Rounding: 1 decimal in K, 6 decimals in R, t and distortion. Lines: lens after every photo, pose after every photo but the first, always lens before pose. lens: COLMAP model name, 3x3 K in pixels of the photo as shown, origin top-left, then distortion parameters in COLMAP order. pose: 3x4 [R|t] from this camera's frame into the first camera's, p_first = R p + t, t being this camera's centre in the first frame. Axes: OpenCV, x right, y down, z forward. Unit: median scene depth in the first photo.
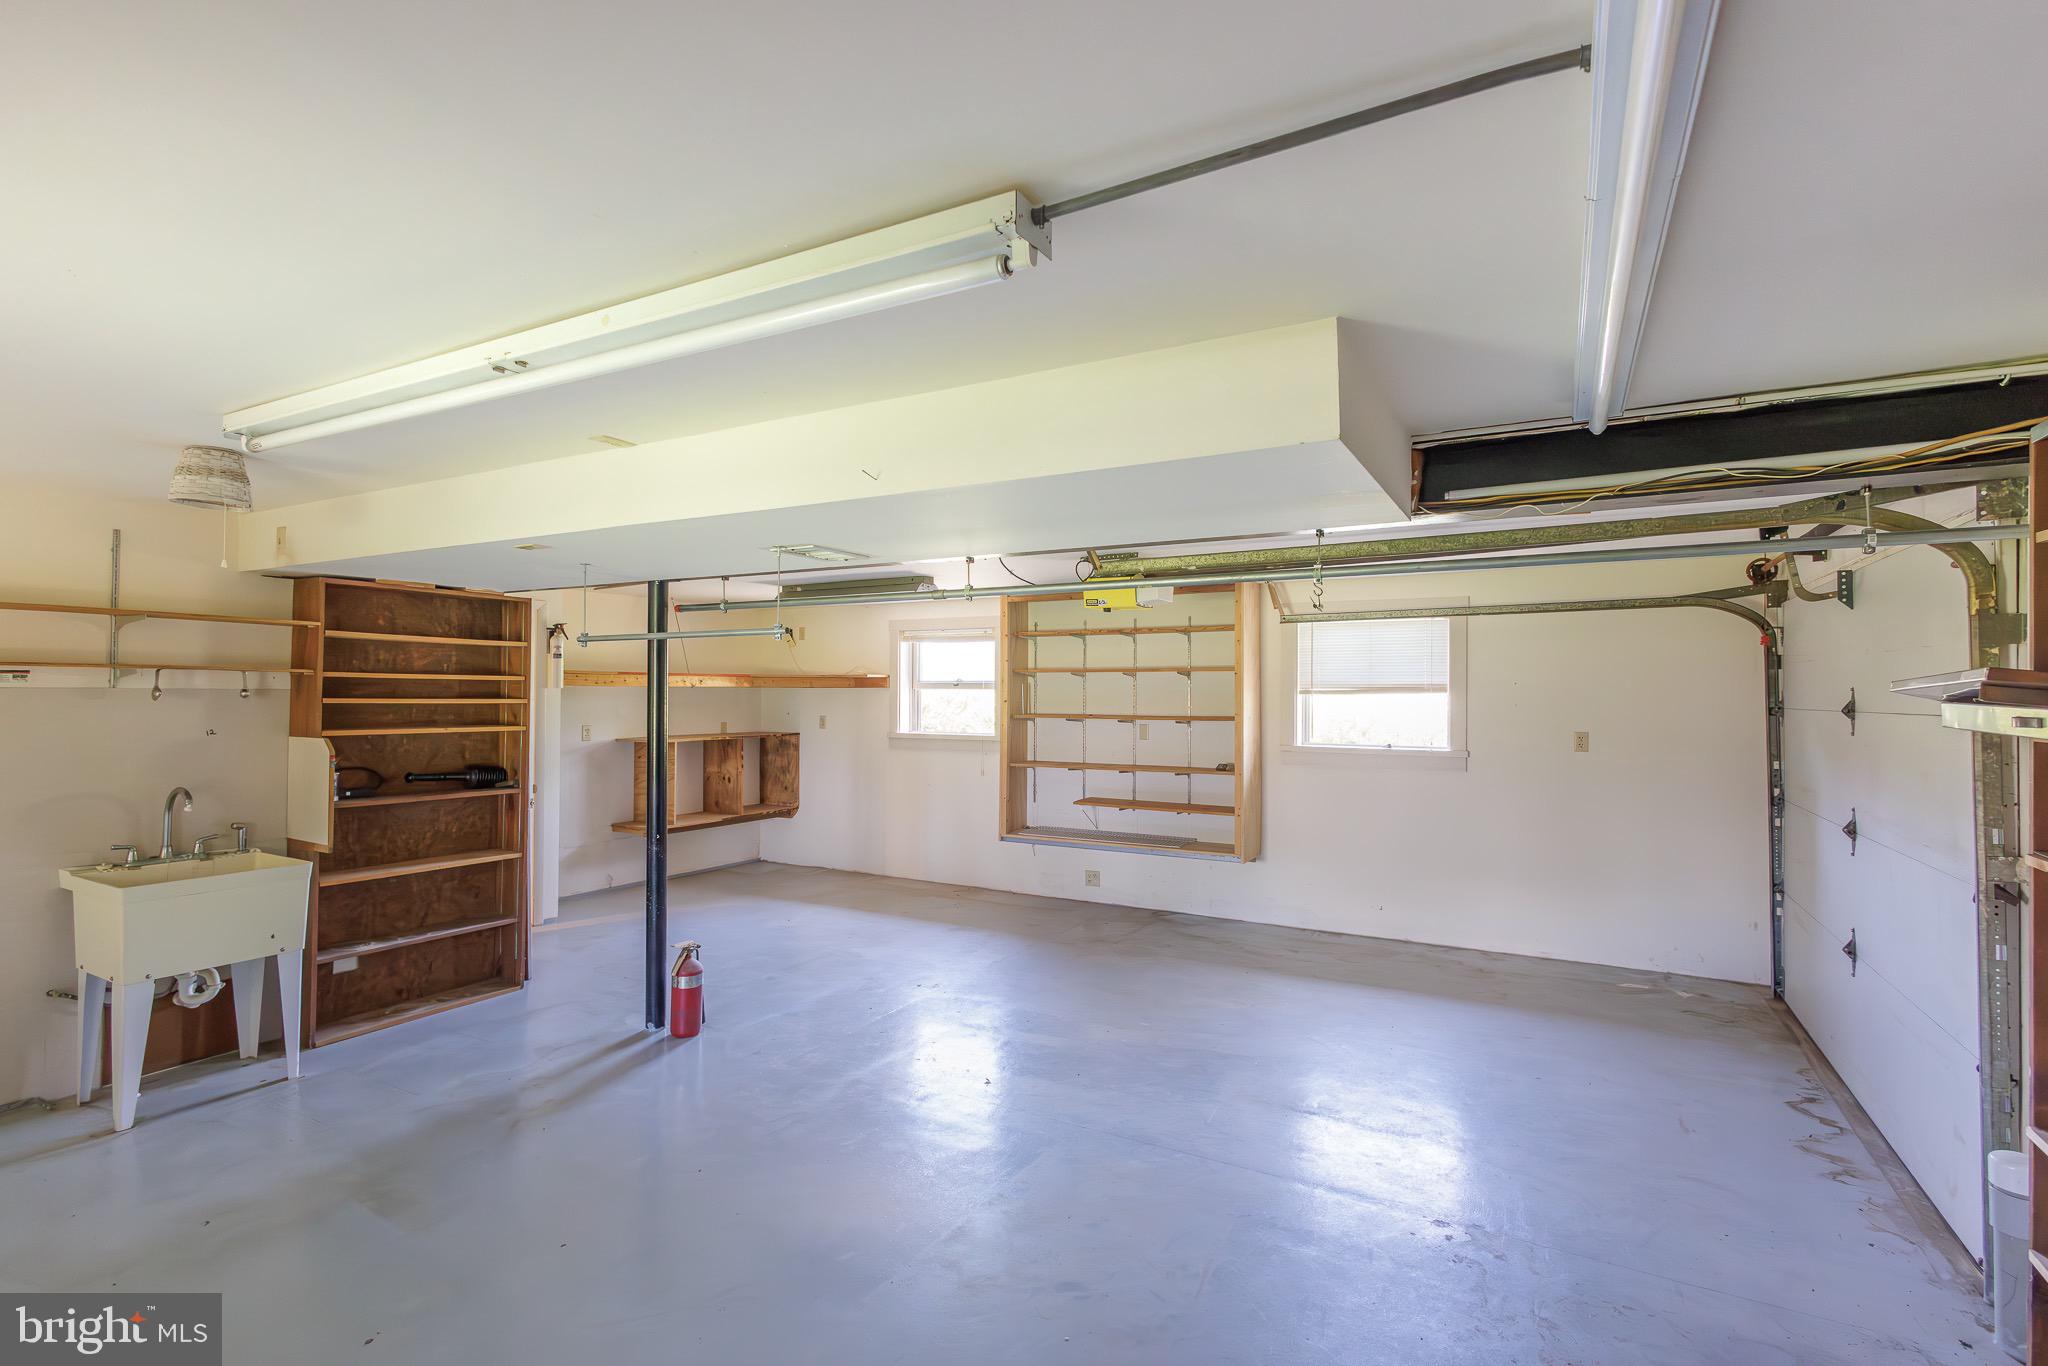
lens RADIAL K [[944.7, 0, 1023.8], [0, 944.7, 688.7], [0, 0, 1]] dist [0.014372, -0.003553]
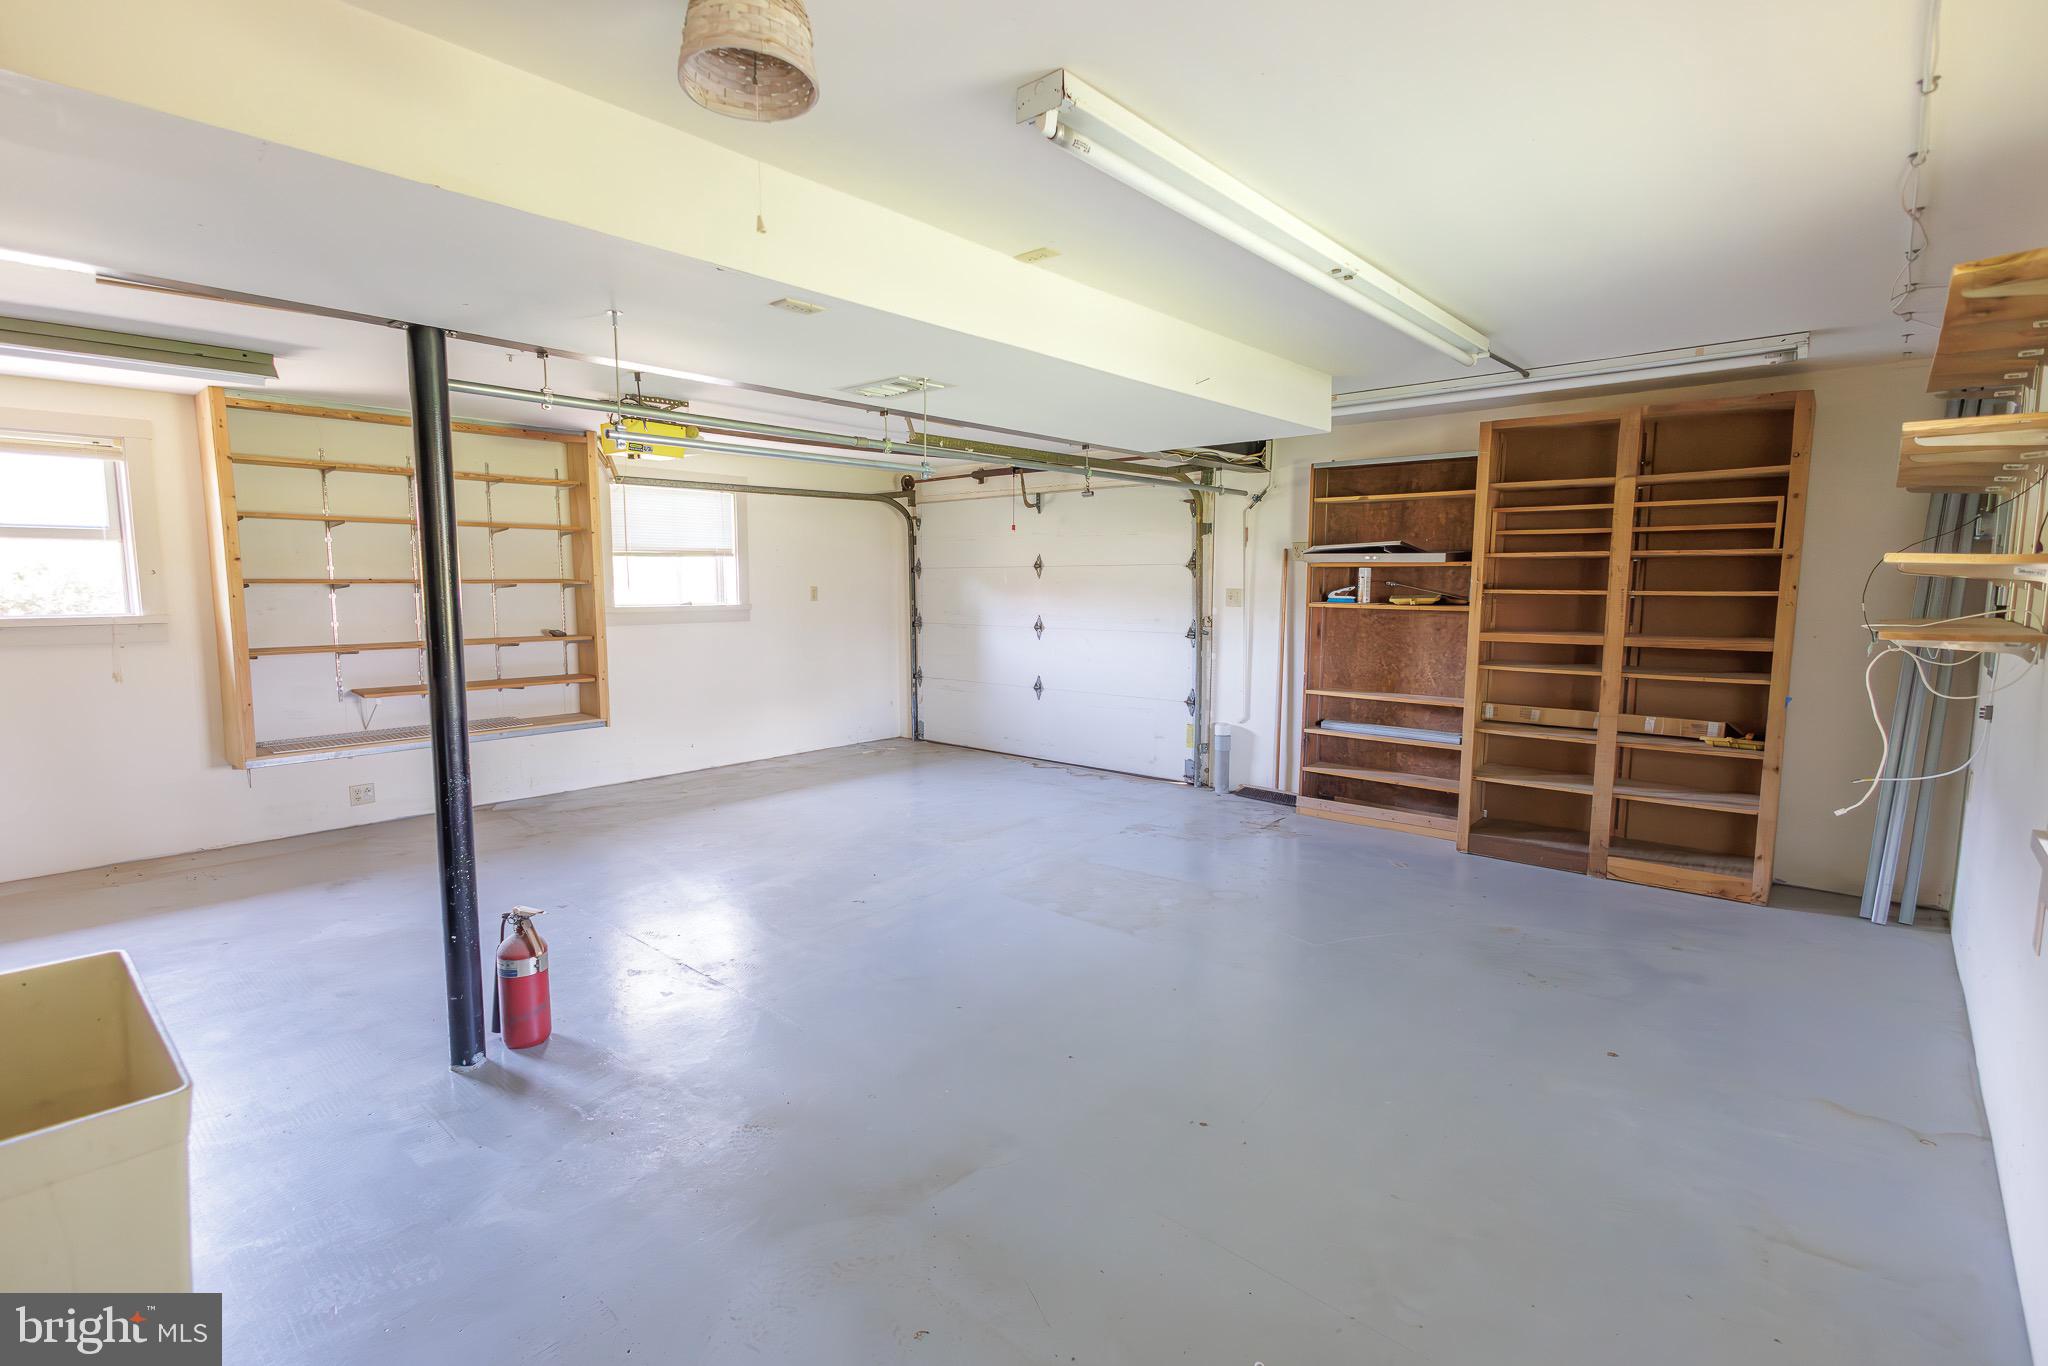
lens RADIAL K [[944.7, 0, 1020.1], [0, 944.7, 677.0], [0, 0, 1]] dist [0.014372, -0.003553]
pose [[0.221510, -0.105234, 0.969463, -0.659920], [-0.004725, 0.994033, 0.108981, 0.024004], [-0.975147, -0.028722, 0.219691, 0.379941]]
